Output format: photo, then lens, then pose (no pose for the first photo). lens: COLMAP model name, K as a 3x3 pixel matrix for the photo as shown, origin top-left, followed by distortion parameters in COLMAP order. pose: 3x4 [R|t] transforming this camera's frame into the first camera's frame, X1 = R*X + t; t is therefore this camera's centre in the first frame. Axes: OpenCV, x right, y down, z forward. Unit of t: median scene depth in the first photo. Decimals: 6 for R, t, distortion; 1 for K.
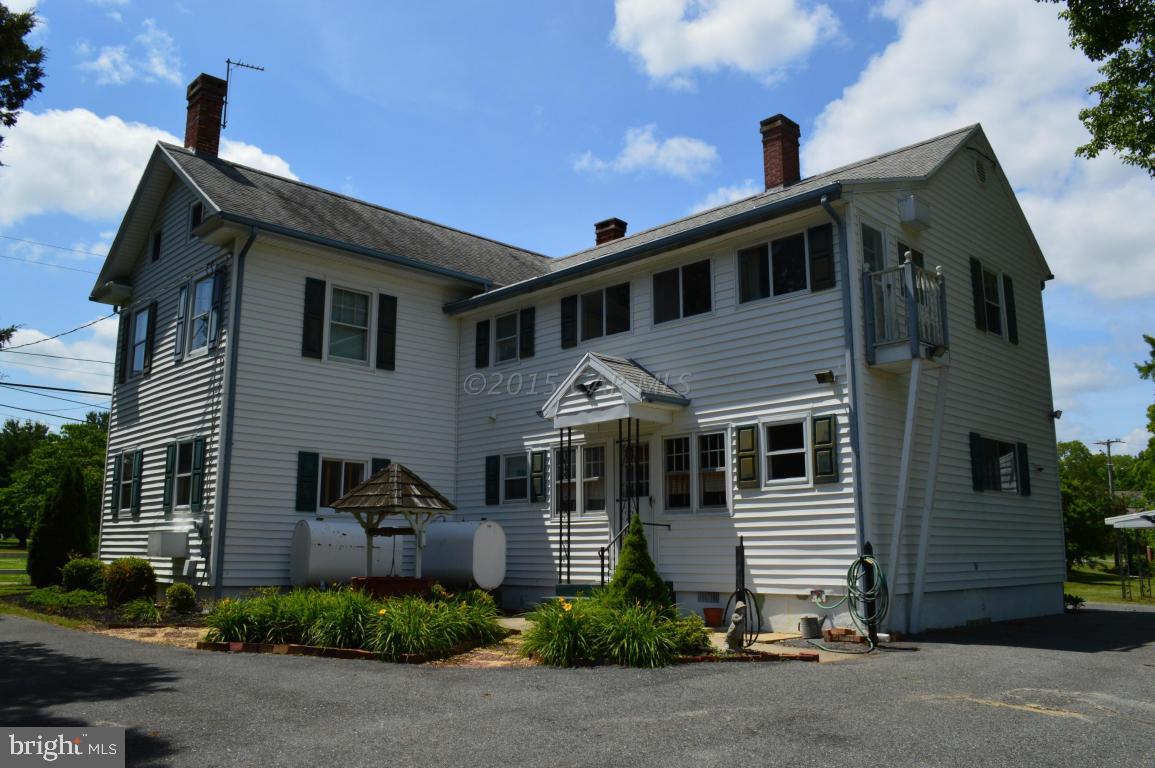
lens RADIAL K [[915.0, 0, 577.5], [0, 915.0, 384.0], [0, 0, 1]] dist [-0.084736, 0.013624]
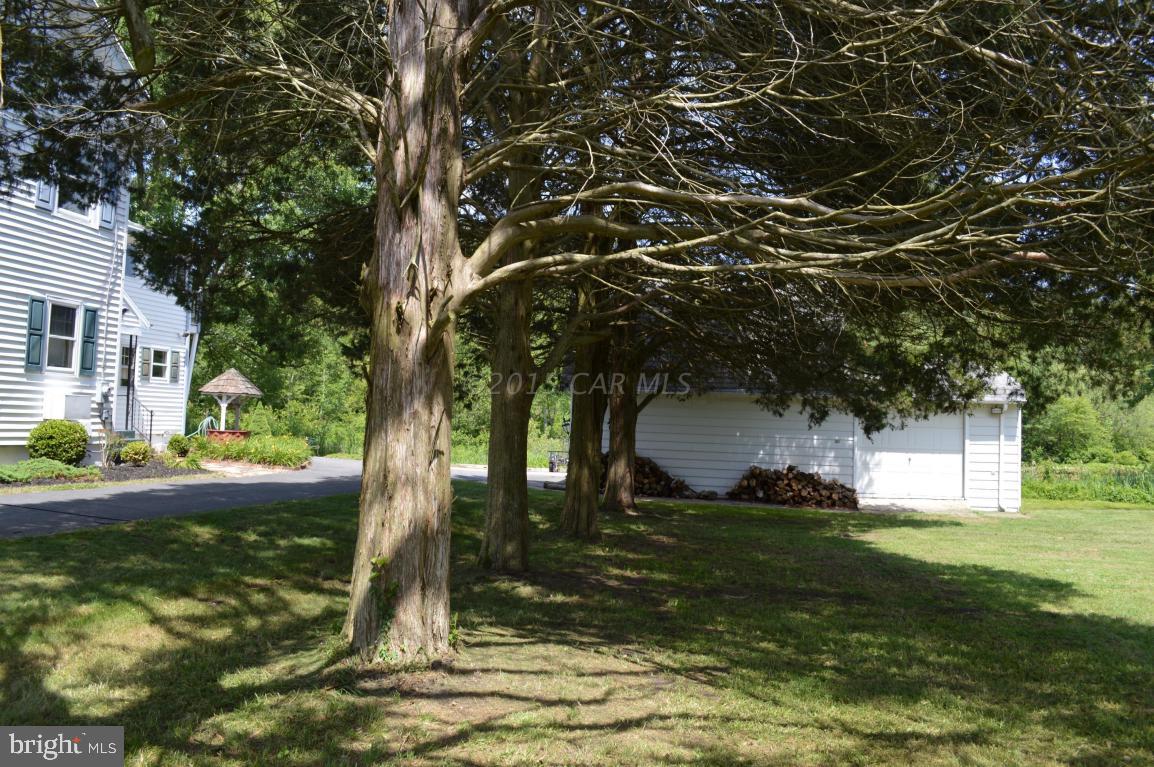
lens RADIAL K [[914.2, 0, 577.0], [0, 914.2, 383.5], [0, 0, 1]] dist [-0.084736, 0.013624]
pose [[-0.554179, 0.025272, 0.832014, -1.738465], [-0.164235, 0.976571, -0.139055, 0.216121], [-0.816034, -0.213707, -0.537045, 1.171717]]
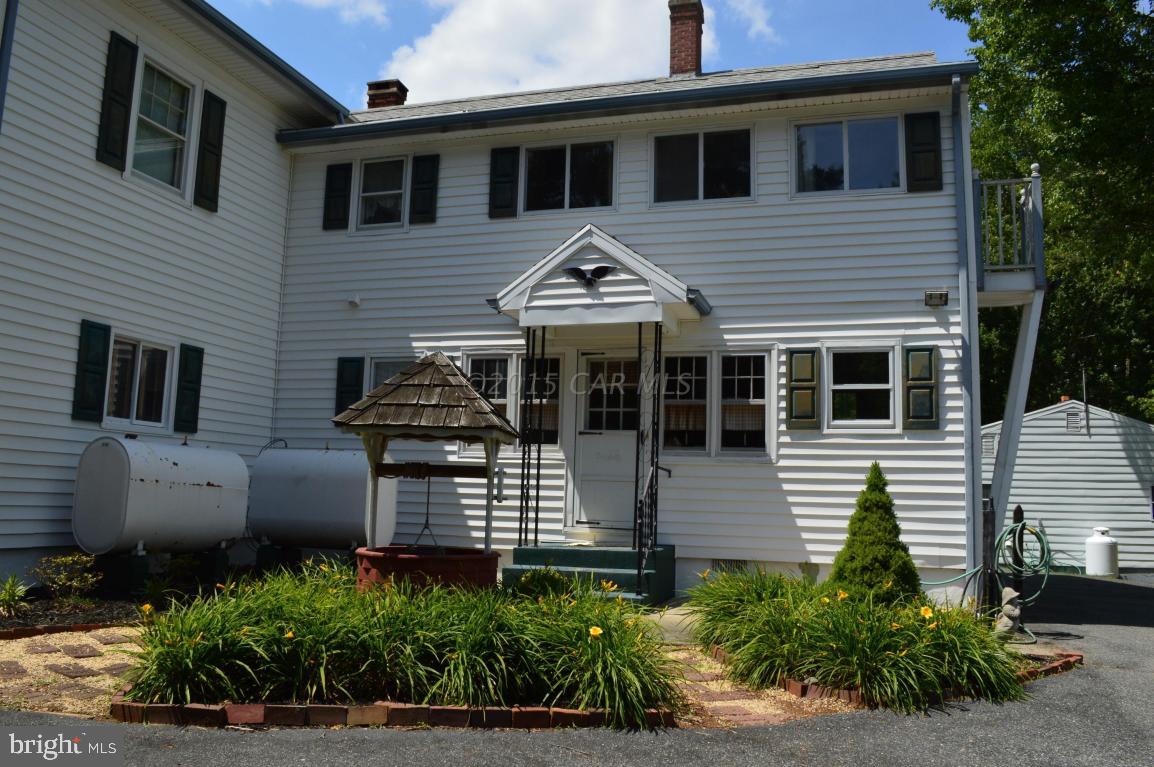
lens RADIAL K [[914.2, 0, 577.0], [0, 914.2, 383.5], [0, 0, 1]] dist [-0.084736, 0.013624]
pose [[0.880175, 0.080990, 0.467688, -0.322983], [-0.114723, 0.992421, 0.044047, 0.058827], [-0.460576, -0.092424, 0.882796, 0.373574]]
